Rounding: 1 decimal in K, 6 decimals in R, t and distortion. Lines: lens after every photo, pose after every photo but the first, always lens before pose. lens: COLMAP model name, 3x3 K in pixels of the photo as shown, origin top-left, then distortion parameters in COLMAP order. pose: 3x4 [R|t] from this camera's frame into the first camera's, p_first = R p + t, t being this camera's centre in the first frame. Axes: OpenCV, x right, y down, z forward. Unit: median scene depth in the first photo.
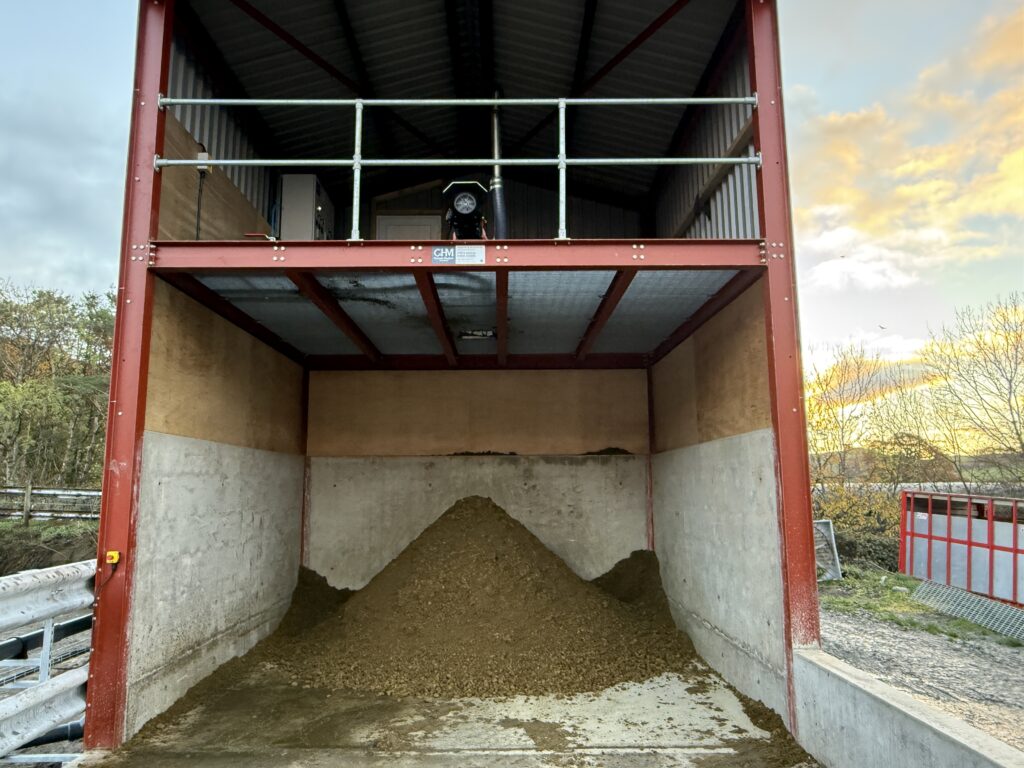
lens RADIAL K [[722.4, 0, 510.7], [0, 722.4, 384.8], [0, 0, 1]] dist [-0.001950, 0.000638]
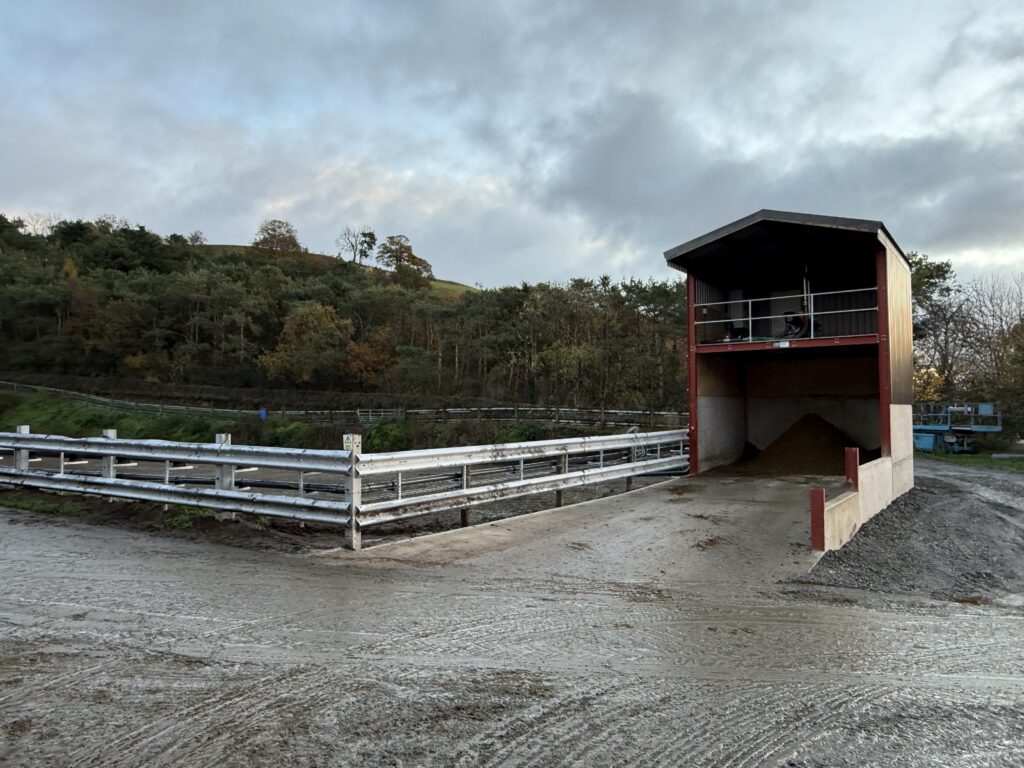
lens RADIAL K [[726.1, 0, 515.2], [0, 726.1, 388.5], [0, 0, 1]] dist [-0.000968, -0.000046]
pose [[0.817119, -0.018054, -0.576186, 0.525602], [0.085303, 0.992293, 0.089880, -0.231380], [0.570122, -0.122593, 0.812362, -1.525329]]
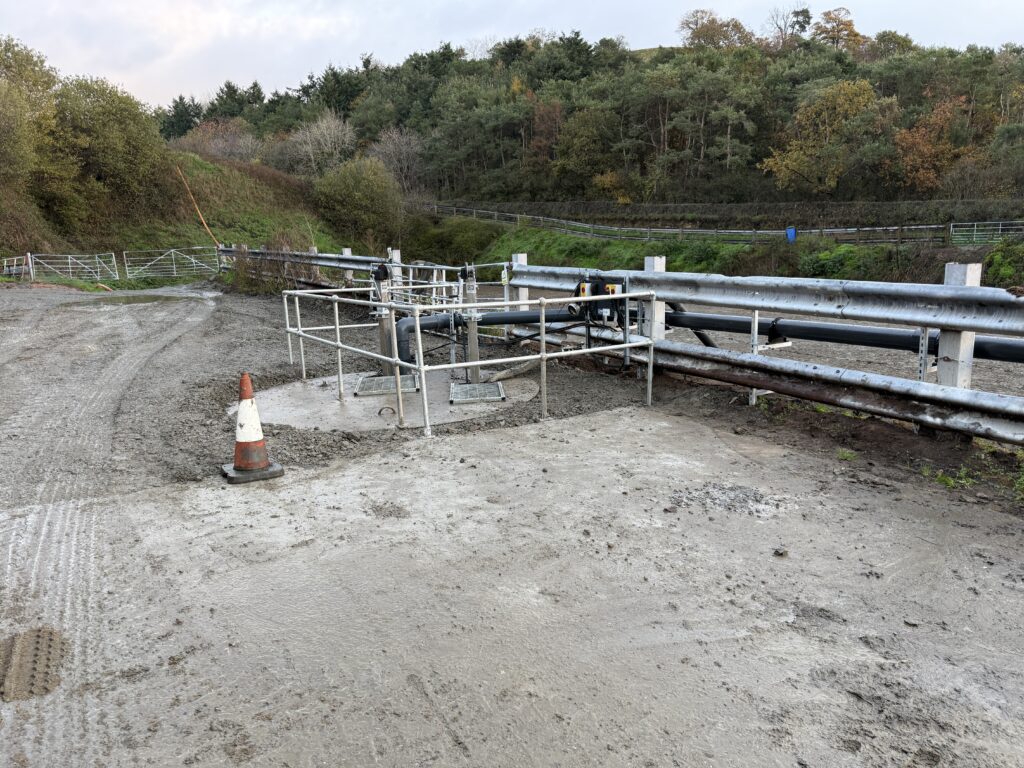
lens RADIAL K [[716.6, 0, 513.8], [0, 716.6, 387.6], [0, 0, 1]] dist [0.097931, -0.139404]
pose [[0.430147, 0.168398, -0.886913, -1.238542], [0.162678, 0.951906, 0.259636, -0.216396], [0.887980, -0.255963, 0.382065, -1.425547]]
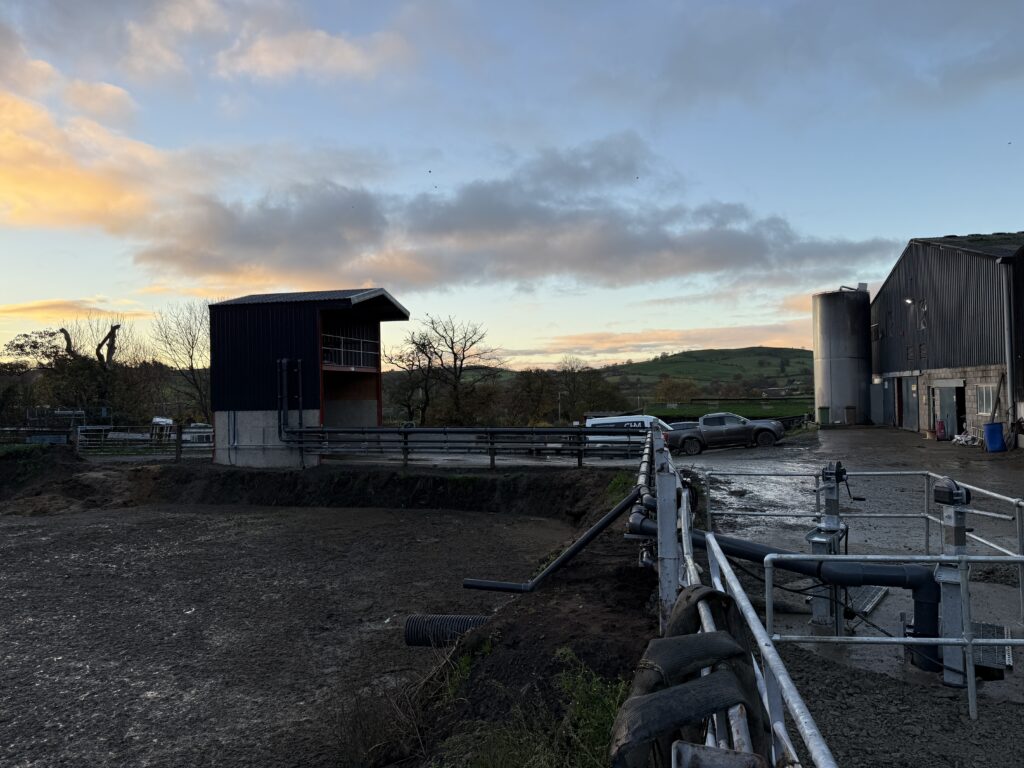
lens RADIAL K [[709.2, 0, 511.8], [0, 709.2, 388.0], [0, 0, 1]] dist [0.111120, -0.162975]
pose [[0.272558, 0.008238, 0.962104, -2.855813], [-0.124107, 0.991910, 0.026665, -0.198402], [-0.954101, -0.126672, 0.271376, -0.986519]]
